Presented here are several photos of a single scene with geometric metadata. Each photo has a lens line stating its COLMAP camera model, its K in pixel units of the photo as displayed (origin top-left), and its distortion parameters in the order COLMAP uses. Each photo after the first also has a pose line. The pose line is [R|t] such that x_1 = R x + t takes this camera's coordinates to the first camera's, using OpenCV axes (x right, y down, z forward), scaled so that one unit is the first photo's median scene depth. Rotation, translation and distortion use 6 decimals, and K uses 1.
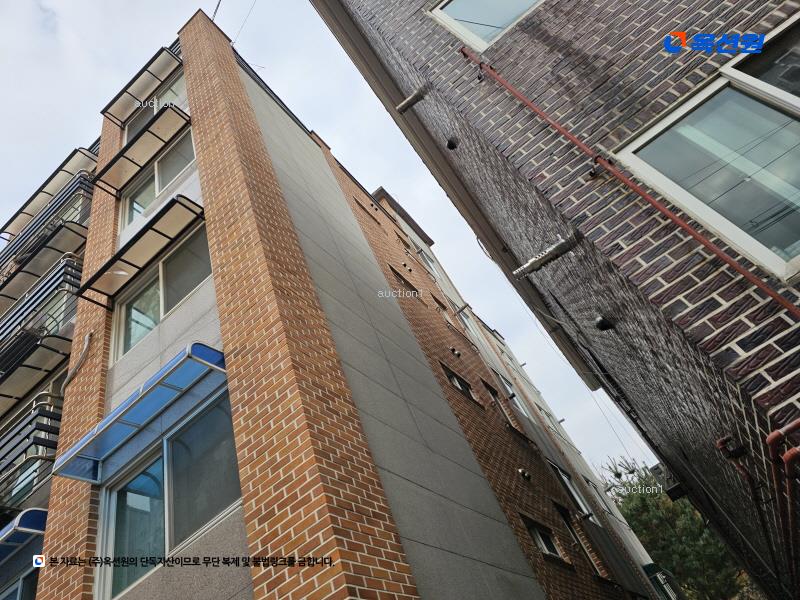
lens RADIAL K [[524.5, 0, 382.0], [0, 524.5, 300.1], [0, 0, 1]] dist [0.083123, -0.081580]
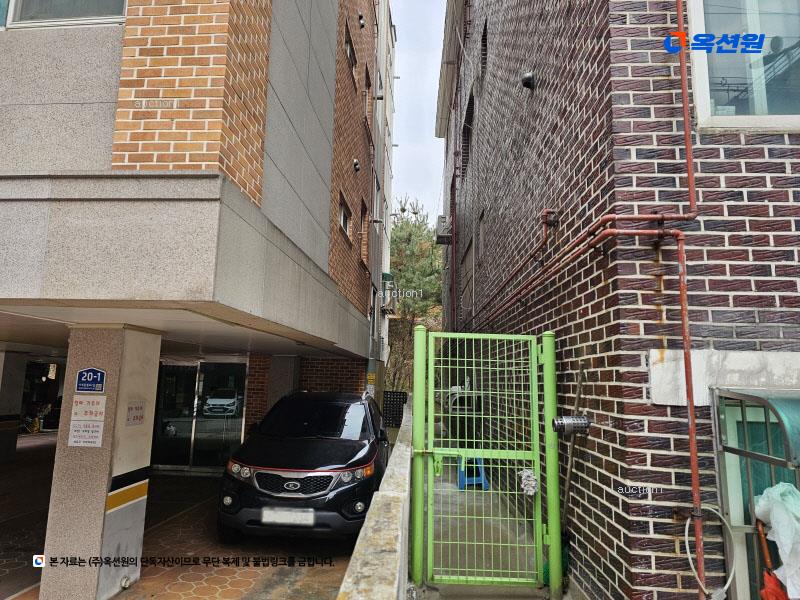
lens RADIAL K [[525.0, 0, 383.3], [0, 525.0, 294.9], [0, 0, 1]] dist [0.071281, -0.058428]
pose [[0.807909, 0.399794, 0.432952, -0.176103], [-0.573125, 0.704029, 0.419370, 0.111593], [-0.137149, -0.586948, 0.797923, -0.088641]]
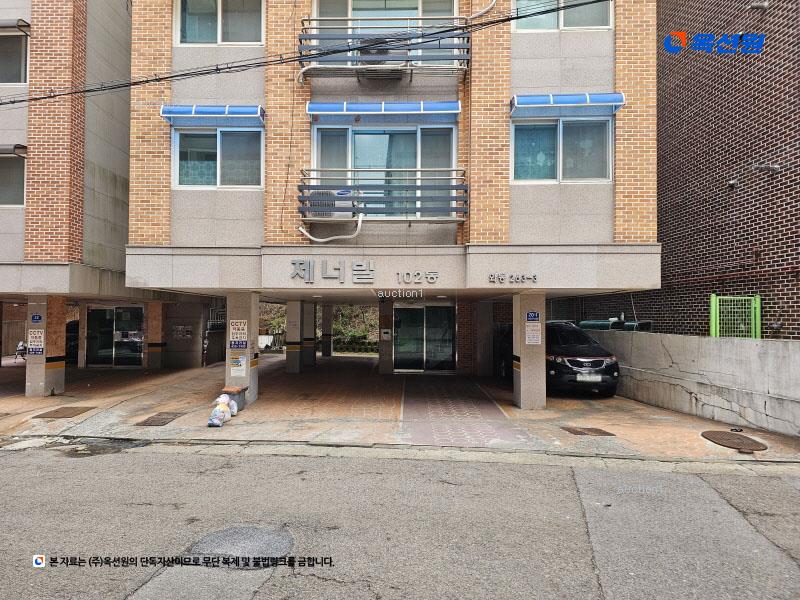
lens RADIAL K [[524.5, 0, 382.0], [0, 524.5, 300.1], [0, 0, 1]] dist [0.083123, -0.081580]
pose [[0.783432, 0.325362, 0.529504, -4.131813], [-0.590705, 0.654620, 0.471742, 0.368095], [-0.193137, -0.682358, 0.705043, -1.621884]]
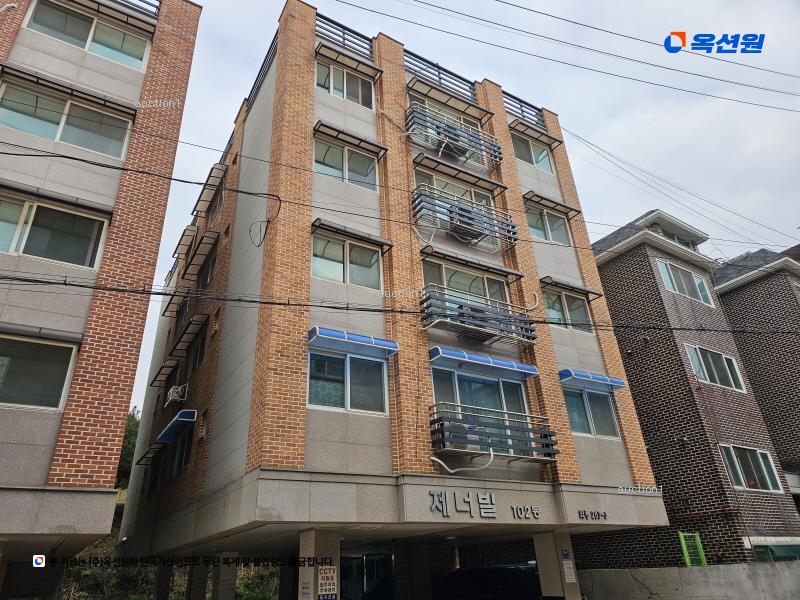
lens RADIAL K [[525.0, 0, 383.3], [0, 525.0, 294.9], [0, 0, 1]] dist [0.071281, -0.058428]
pose [[0.392278, 0.665466, 0.635038, -6.724503], [-0.732495, 0.643580, -0.221937, 3.072198], [-0.556389, -0.378101, 0.739913, -0.498258]]
